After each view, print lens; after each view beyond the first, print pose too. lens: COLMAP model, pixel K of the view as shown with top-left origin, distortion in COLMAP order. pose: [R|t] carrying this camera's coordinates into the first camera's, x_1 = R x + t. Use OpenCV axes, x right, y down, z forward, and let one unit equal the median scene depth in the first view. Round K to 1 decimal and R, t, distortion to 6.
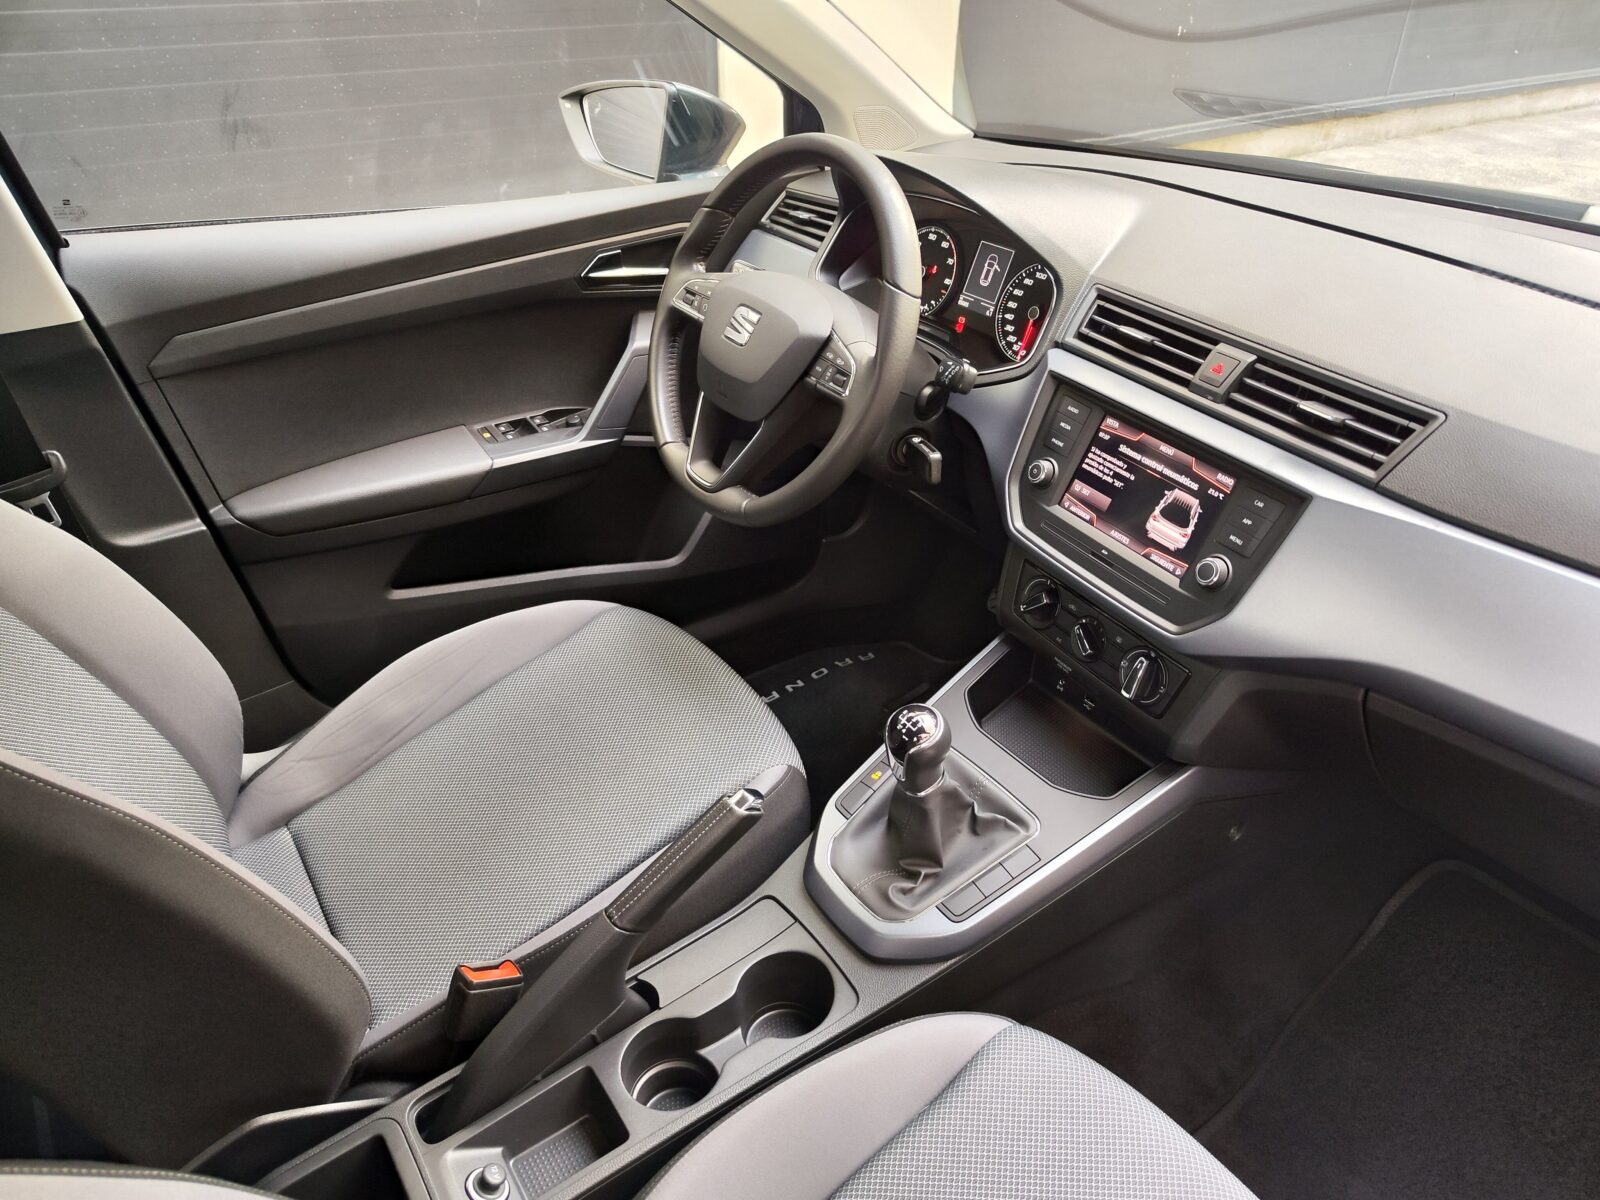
lens RADIAL K [[1097.5, 0, 801.8], [0, 1097.5, 594.9], [0, 0, 1]] dist [0.006274, -0.003047]
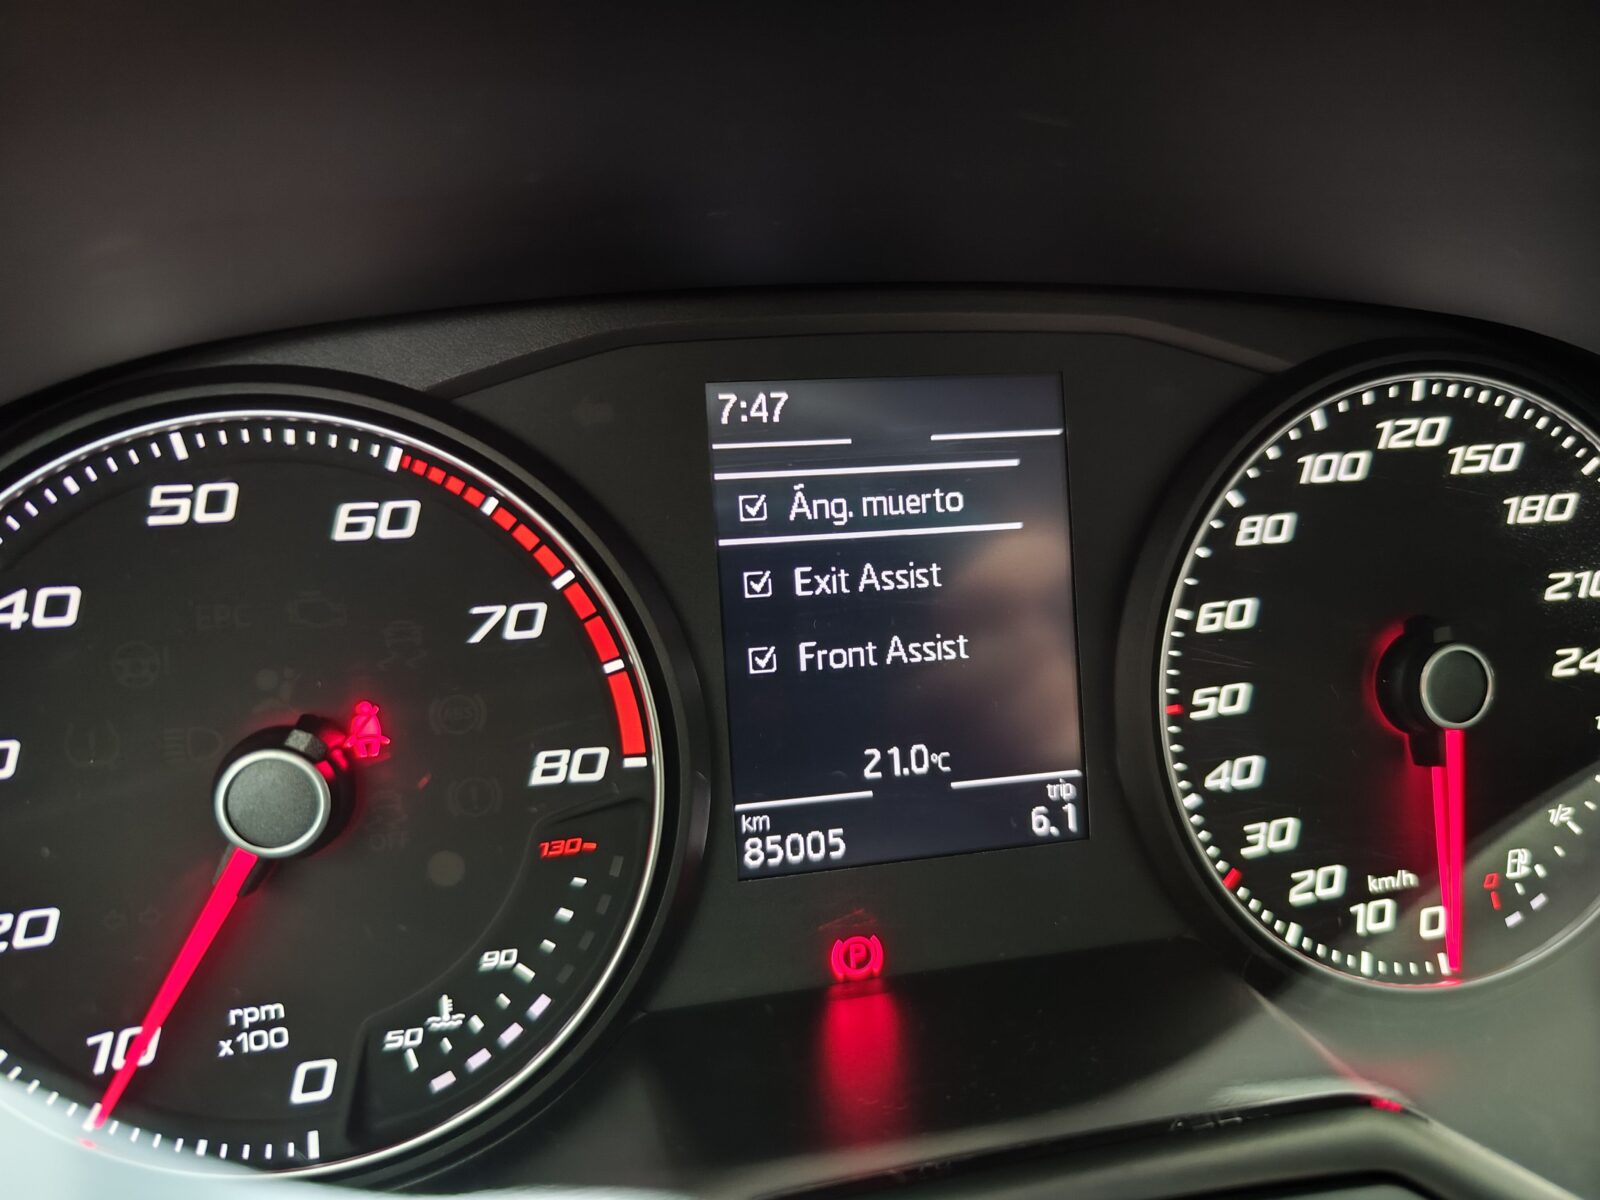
lens RADIAL K [[1108.4, 0, 800.0], [0, 1108.4, 600.0], [0, 0, 1]] dist [-0.048589, -0.000334]
pose [[0.388185, -0.362560, 0.847268, 0.054774], [0.480431, 0.864166, 0.149676, -0.399315], [-0.786447, 0.348952, 0.509641, 1.175636]]
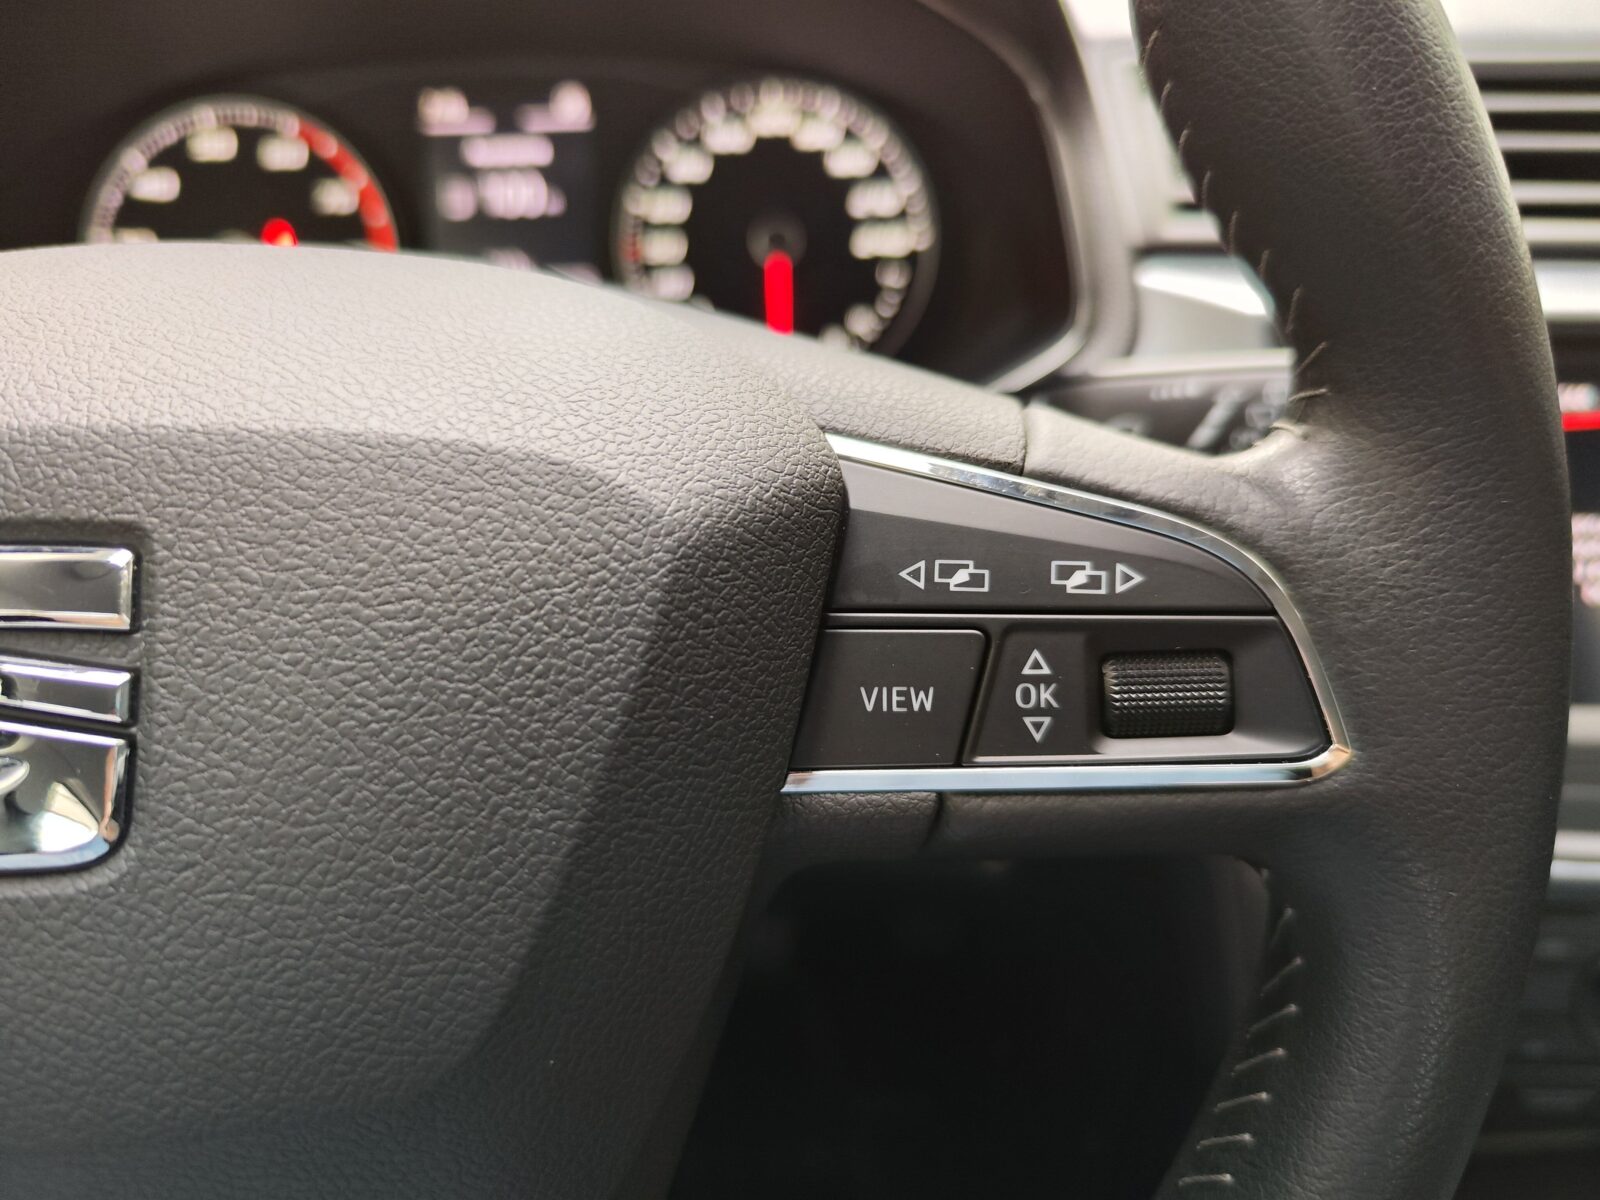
lens RADIAL K [[1167.0, 0, 805.1], [0, 1167.0, 605.6], [0, 0, 1]] dist [-0.043380, -0.000842]
pose [[0.543383, -0.419215, 0.727320, -0.093018], [0.464964, 0.871651, 0.155029, -0.252350], [-0.698959, 0.253937, 0.668559, 0.940368]]
